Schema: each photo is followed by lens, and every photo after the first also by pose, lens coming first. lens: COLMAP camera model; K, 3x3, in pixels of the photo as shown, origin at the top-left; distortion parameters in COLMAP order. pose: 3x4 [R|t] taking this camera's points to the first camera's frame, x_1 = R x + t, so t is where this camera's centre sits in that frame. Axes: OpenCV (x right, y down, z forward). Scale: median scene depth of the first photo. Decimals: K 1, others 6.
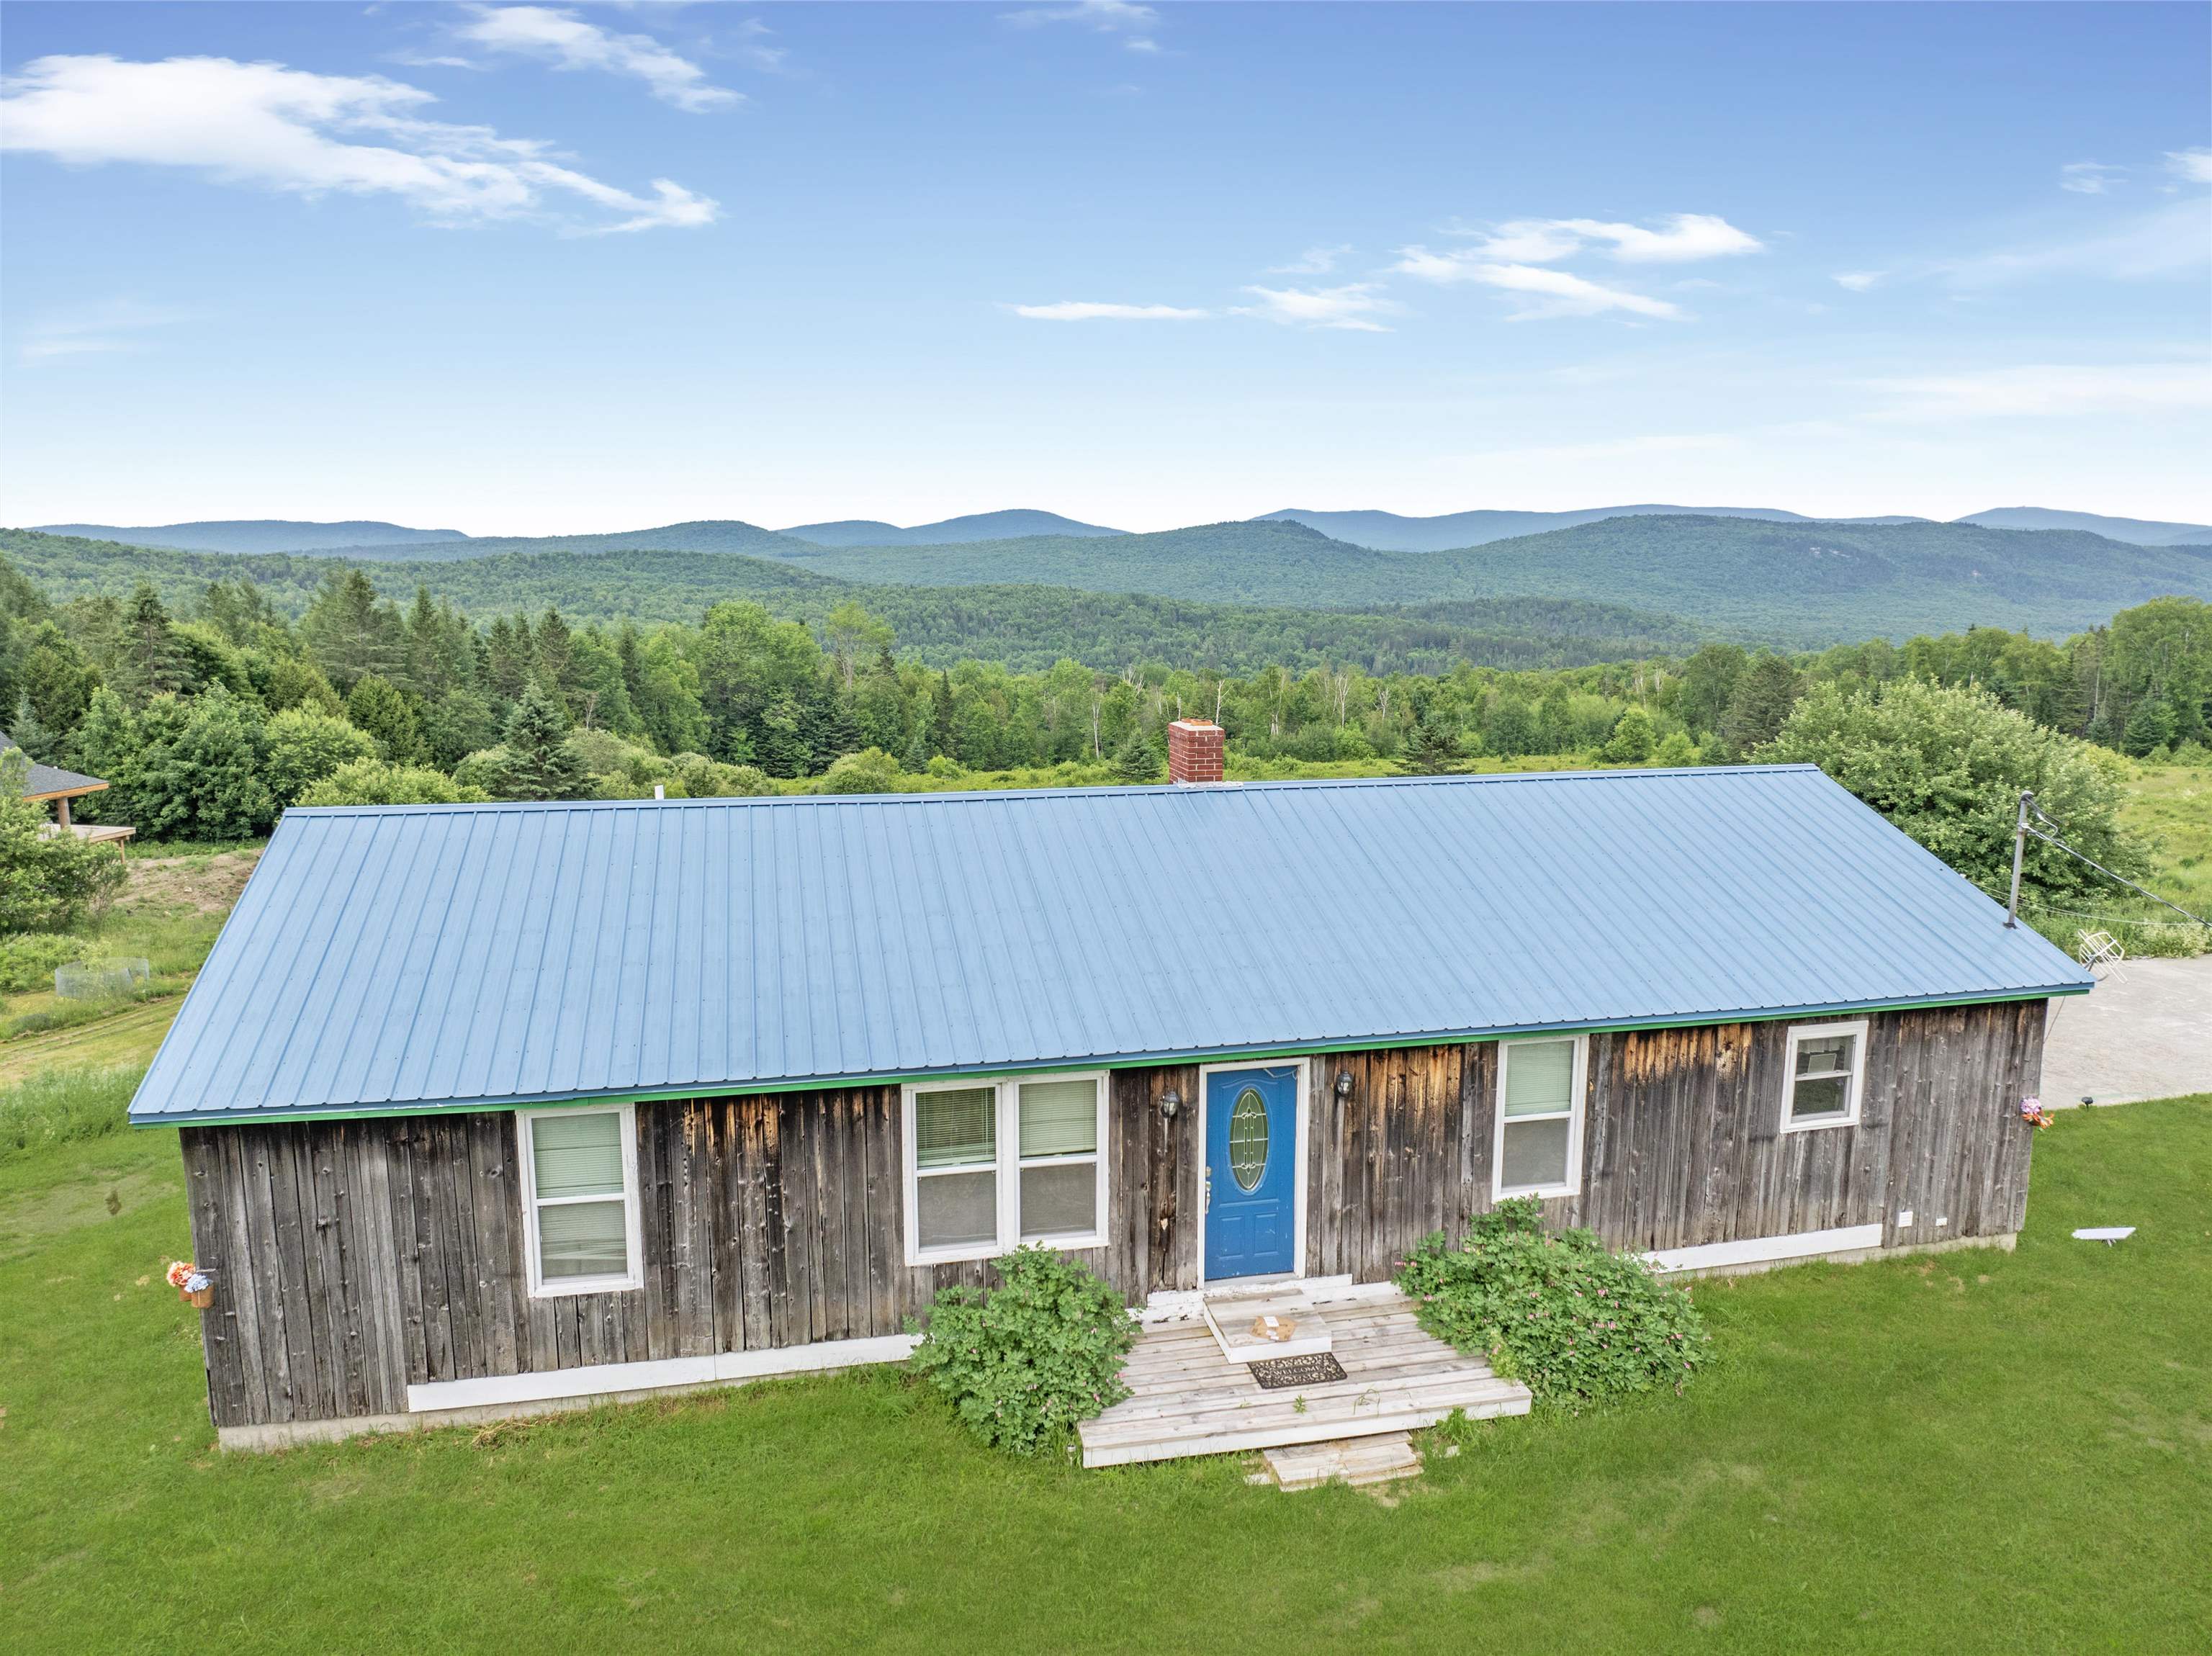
lens RADIAL K [[1549.1, 0, 1114.3], [0, 1549.1, 826.7], [0, 0, 1]] dist [-0.040498, 0.003723]
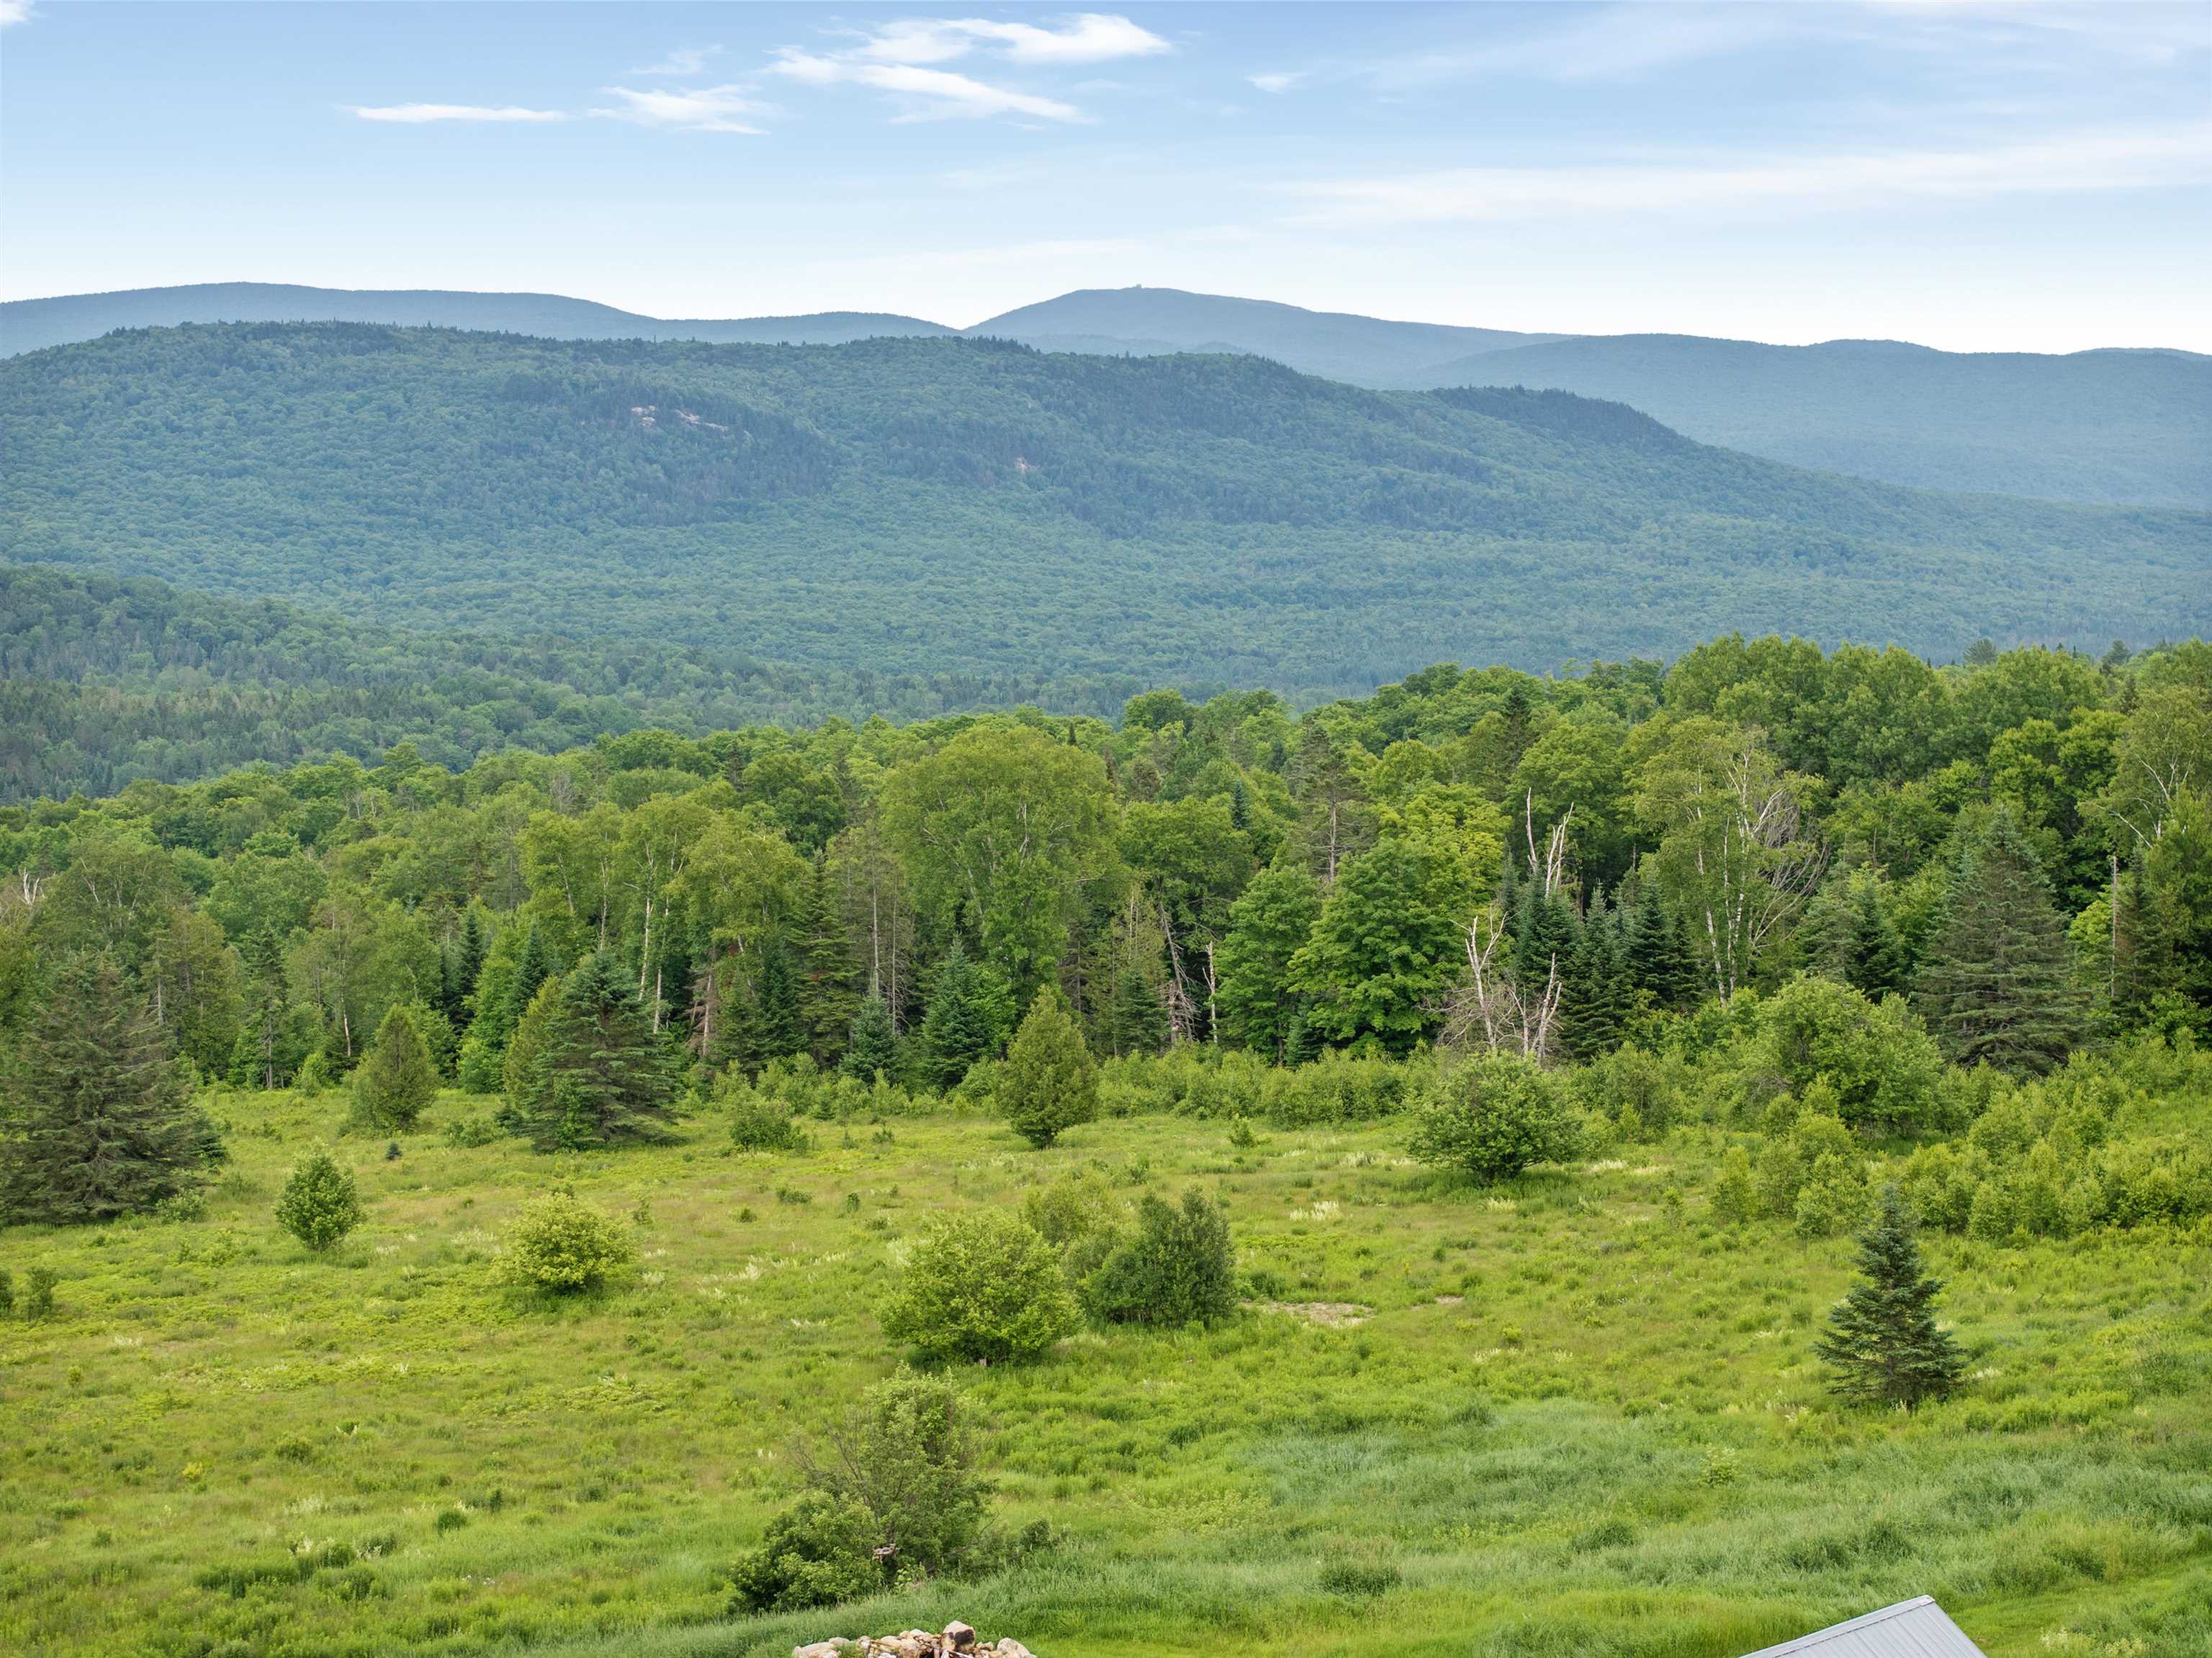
lens RADIAL K [[4428.8, 0, 1090.5], [0, 4428.8, 846.2], [0, 0, 1]] dist [-0.099049, 0.000000]
pose [[0.869667, -0.052767, 0.490811, 0.057882], [0.090574, 0.994448, -0.053576, -0.042592], [-0.485258, 0.091048, 0.869617, -0.191402]]
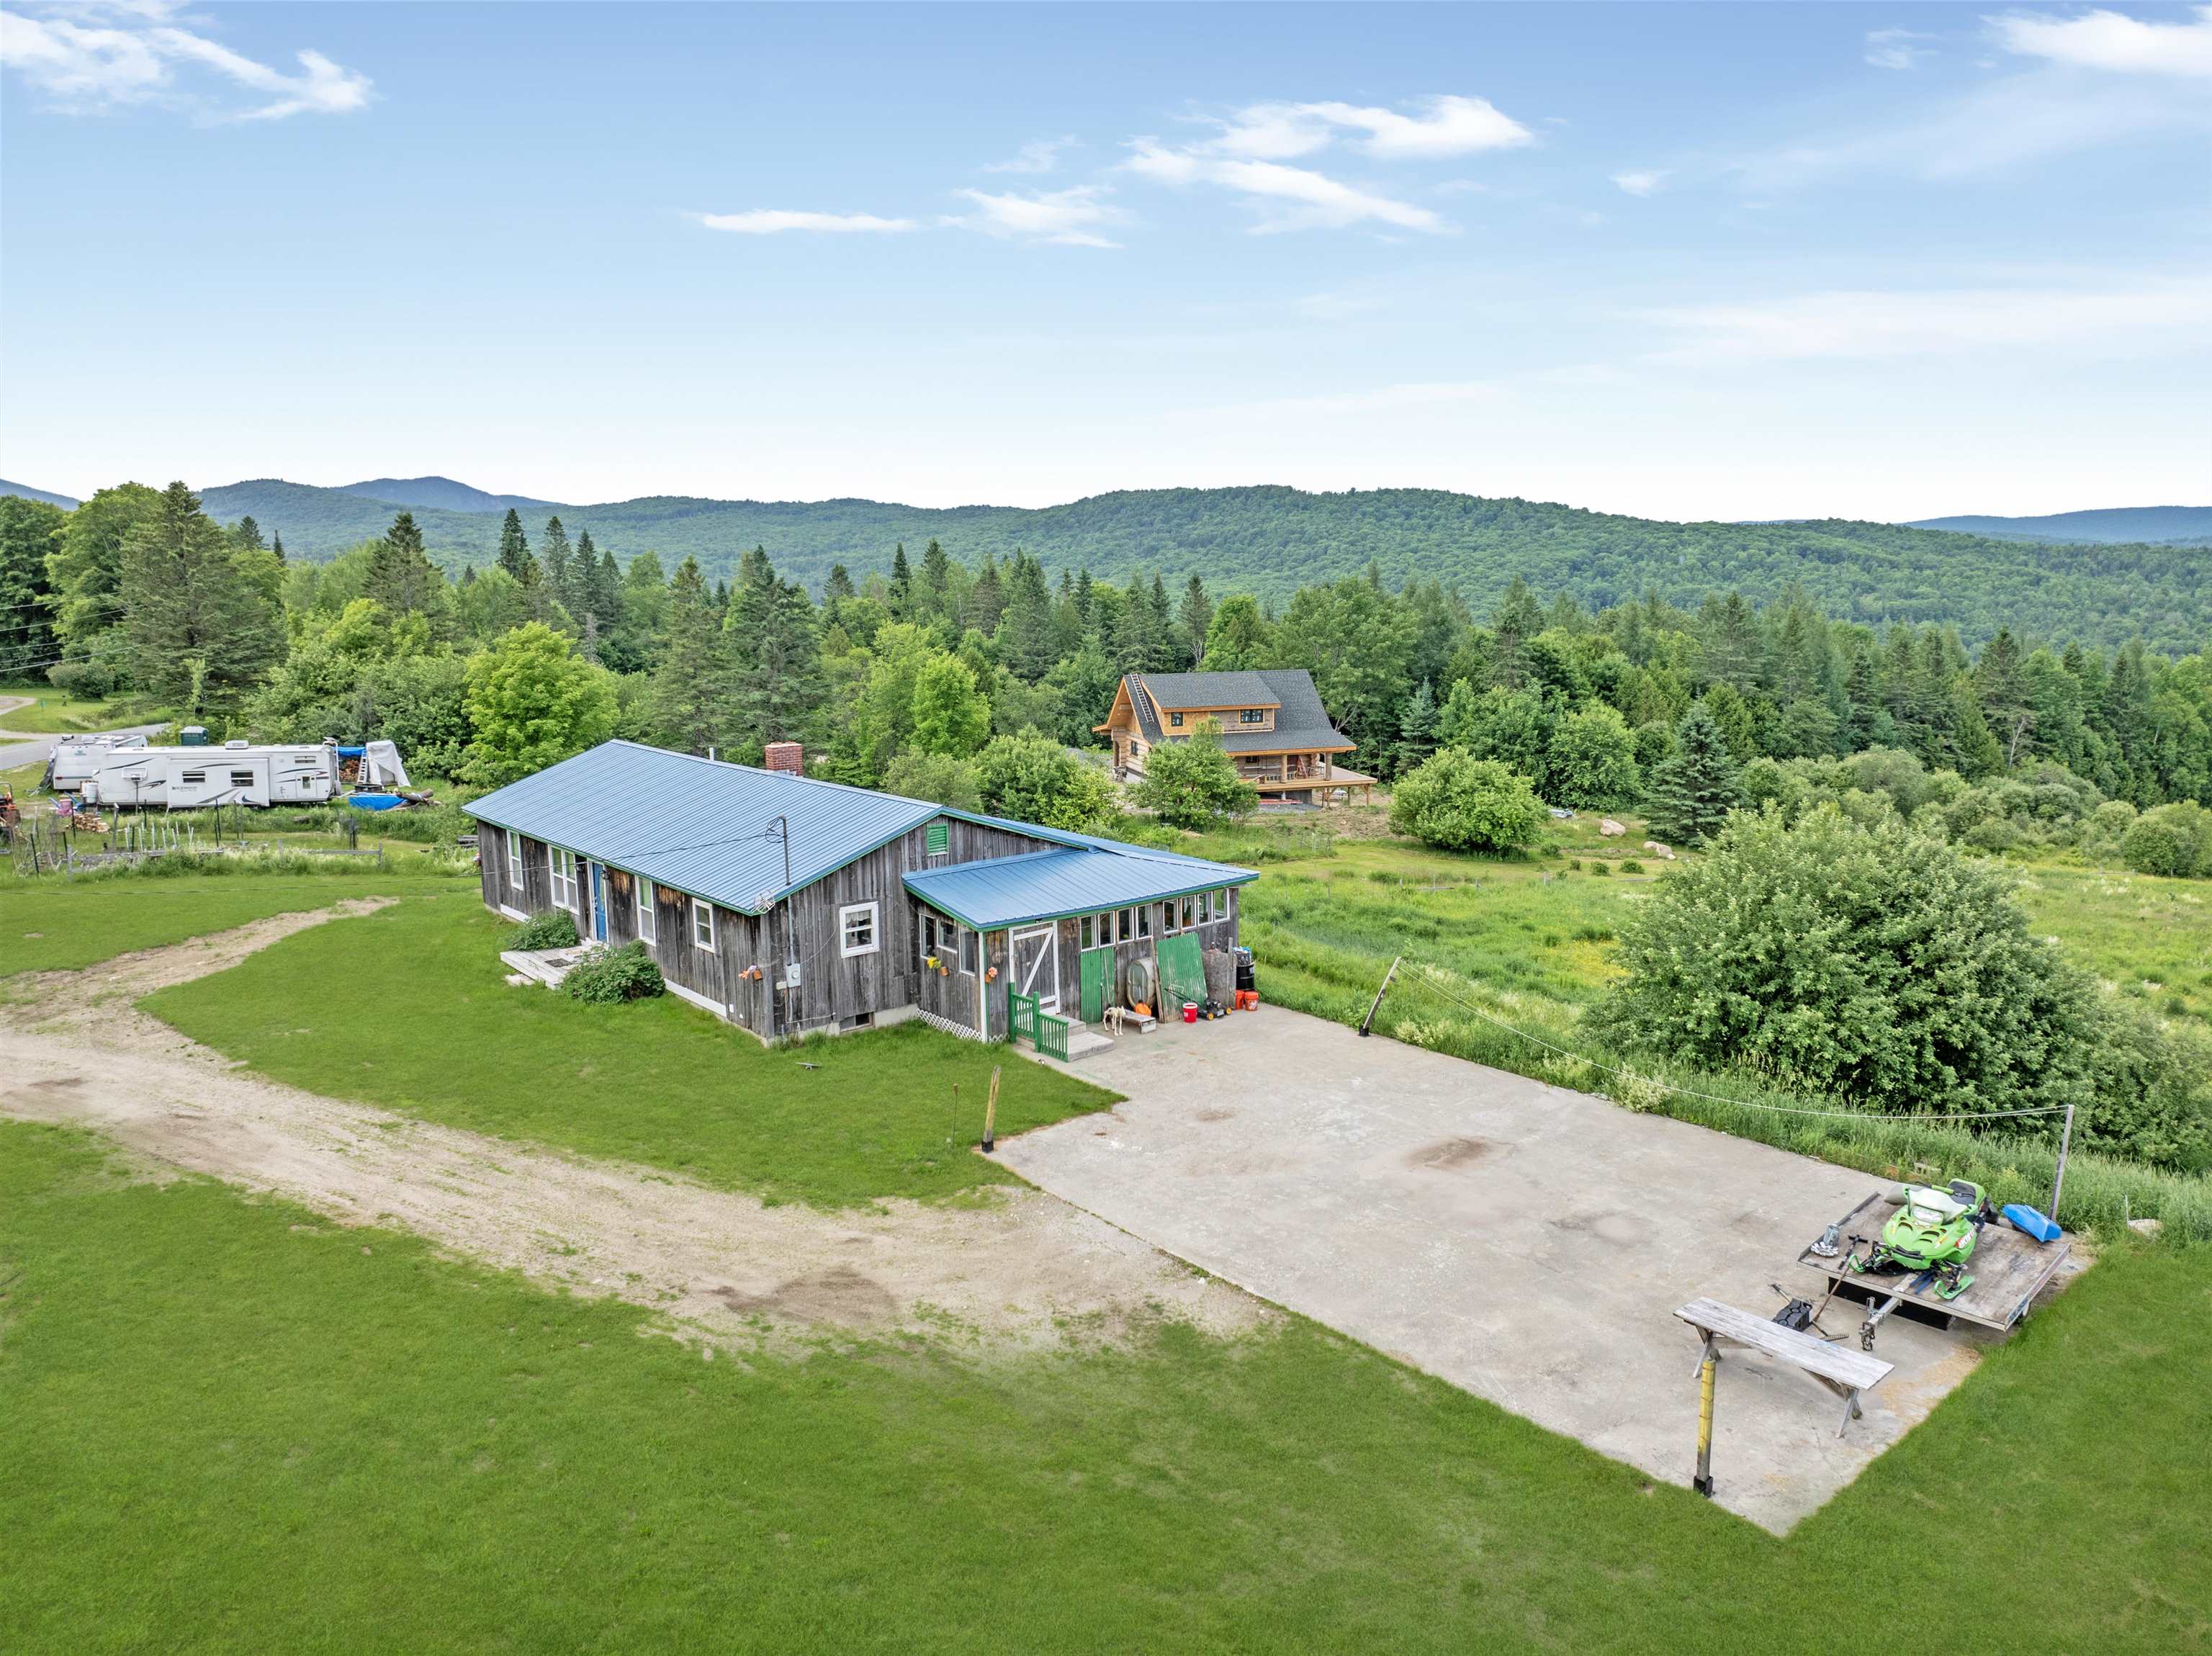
lens RADIAL K [[1549.1, 0, 1113.2], [0, 1549.1, 815.9], [0, 0, 1]] dist [-0.040498, 0.003723]
pose [[0.456069, 0.134701, -0.879691, 0.210702], [-0.134195, 0.987585, 0.081649, -0.019873], [0.879768, 0.080813, 0.468483, 0.037150]]
